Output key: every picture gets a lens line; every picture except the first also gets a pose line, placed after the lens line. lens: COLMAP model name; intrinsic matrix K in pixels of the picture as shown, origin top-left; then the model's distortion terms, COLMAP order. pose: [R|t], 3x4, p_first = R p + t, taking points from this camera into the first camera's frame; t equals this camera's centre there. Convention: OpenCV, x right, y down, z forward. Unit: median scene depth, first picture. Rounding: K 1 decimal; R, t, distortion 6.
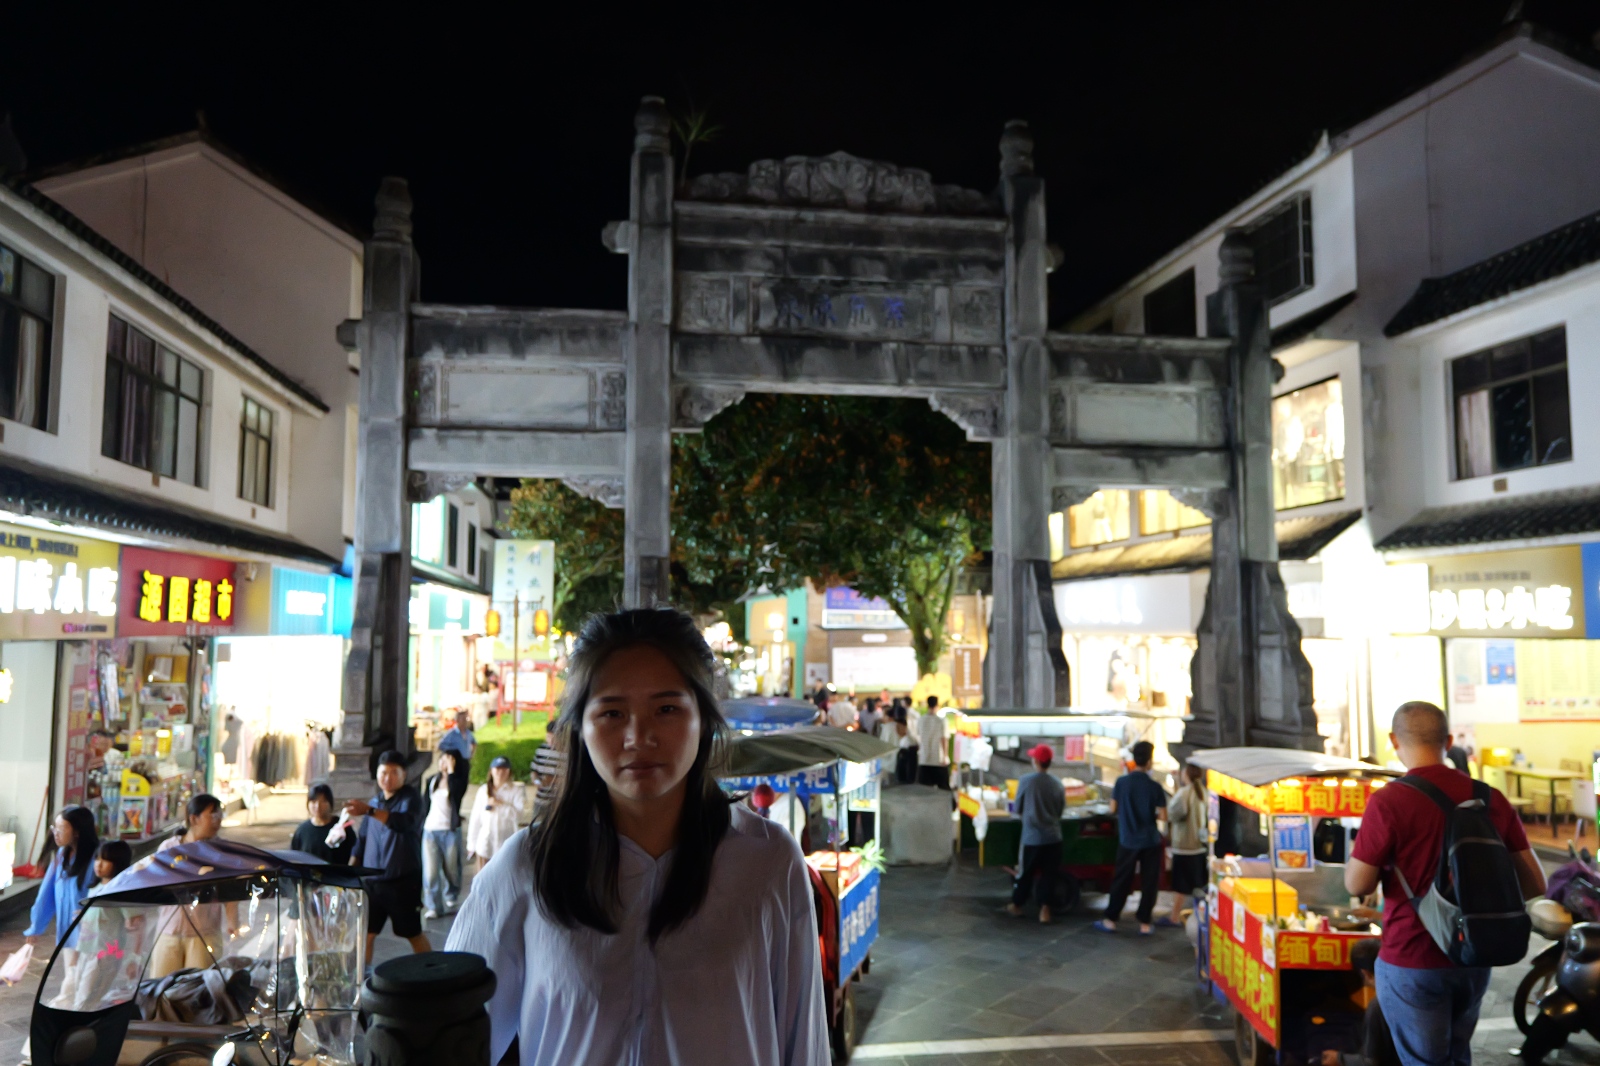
lens RADIAL K [[1139.4, 0, 800.0], [0, 1139.4, 533.0], [0, 0, 1]] dist [-0.000817, 0.000642]
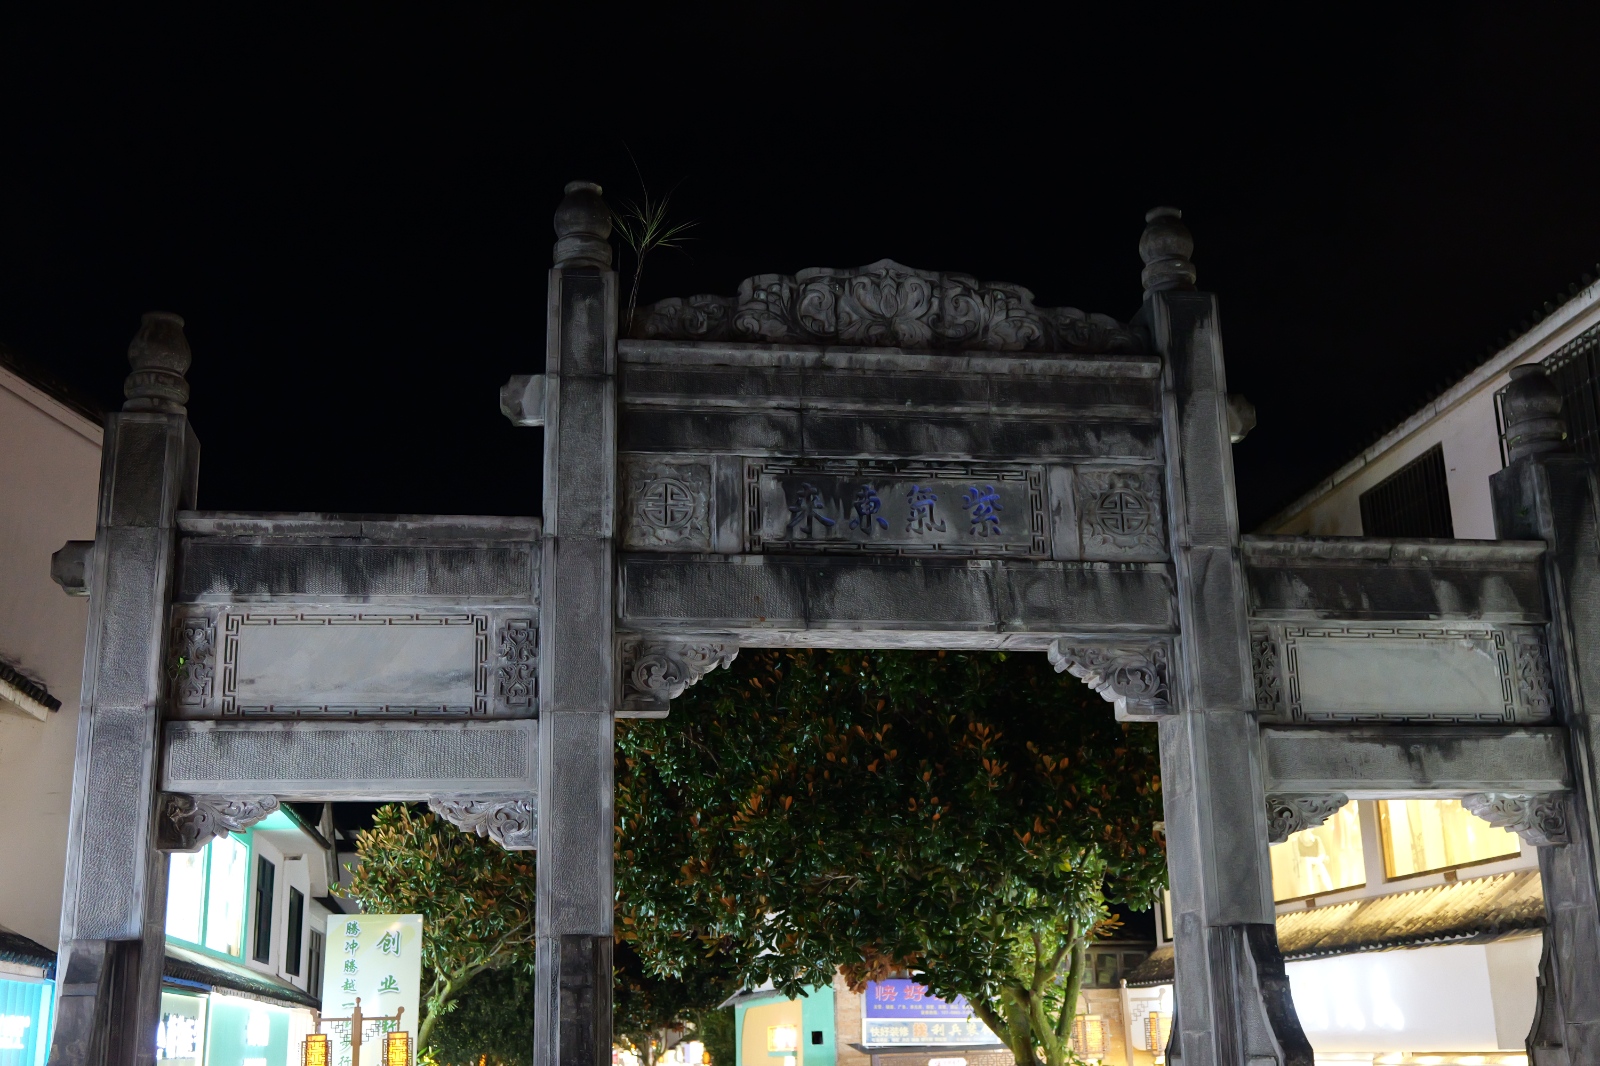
lens RADIAL K [[1734.3, 0, 805.3], [0, 1734.3, 557.1], [0, 0, 1]] dist [0.001497, 0.003006]
pose [[0.999686, -0.025063, 0.000629, -0.012940], [0.024725, 0.981432, -0.190211, 0.002593], [0.004150, 0.190167, 0.981743, 0.102136]]
